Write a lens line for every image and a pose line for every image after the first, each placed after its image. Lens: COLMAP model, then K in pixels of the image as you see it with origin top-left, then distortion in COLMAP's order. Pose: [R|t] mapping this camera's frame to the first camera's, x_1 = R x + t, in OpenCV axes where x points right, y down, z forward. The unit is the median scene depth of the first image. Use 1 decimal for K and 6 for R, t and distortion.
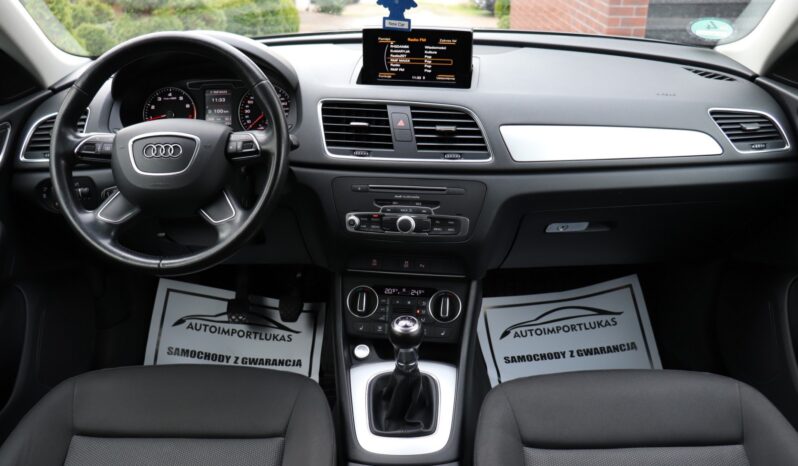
lens RADIAL K [[659.8, 0, 399.0], [0, 659.8, 233.0], [0, 0, 1]] dist [-0.192788, 0.195732]
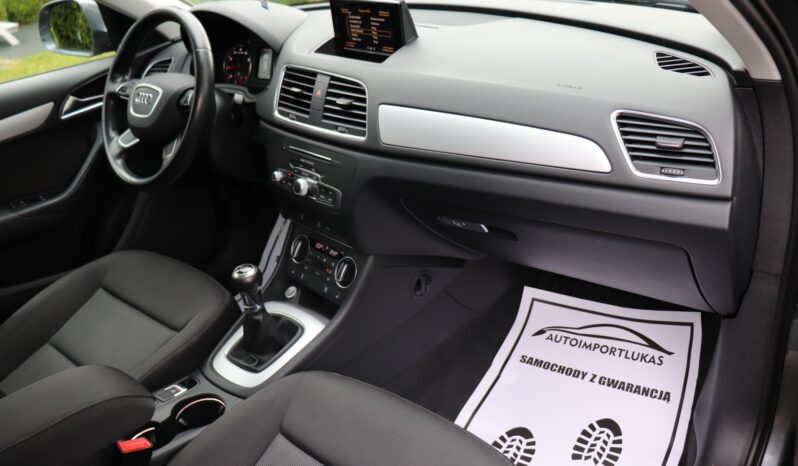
lens RADIAL K [[659.8, 0, 399.0], [0, 659.8, 233.0], [0, 0, 1]] dist [-0.192788, 0.195732]
pose [[0.769430, 0.225973, -0.597422, 0.737686], [-0.169700, 0.974034, 0.149866, -0.118590], [0.615775, -0.013928, 0.787799, 0.230500]]
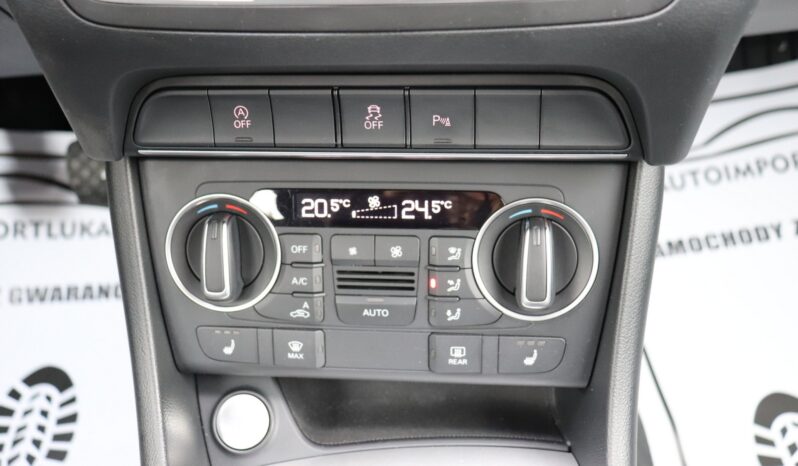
lens RADIAL K [[858.0, 0, 399.0], [0, 858.0, 233.0], [0, 0, 1]] dist [-0.082537, 0.180545]
pose [[0.997476, -0.071002, 0.000934, 0.016501], [0.066376, 0.936995, 0.342980, -0.018170], [-0.025227, -0.342052, 0.939342, 0.681507]]
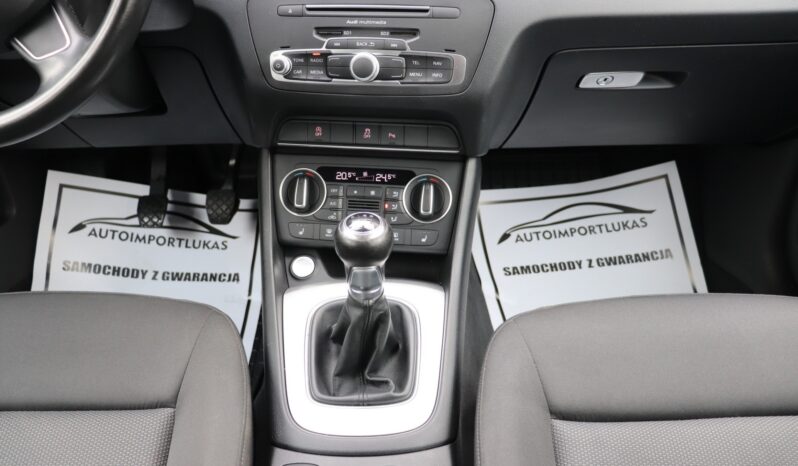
lens RADIAL K [[656.8, 0, 399.0], [0, 656.8, 233.0], [0, 0, 1]] dist [-0.186060, 0.178041]
pose [[0.999490, -0.008552, 0.030753, 0.020987], [0.003849, 0.988702, 0.149844, 0.046883], [-0.031687, -0.149649, 0.988231, 0.343430]]
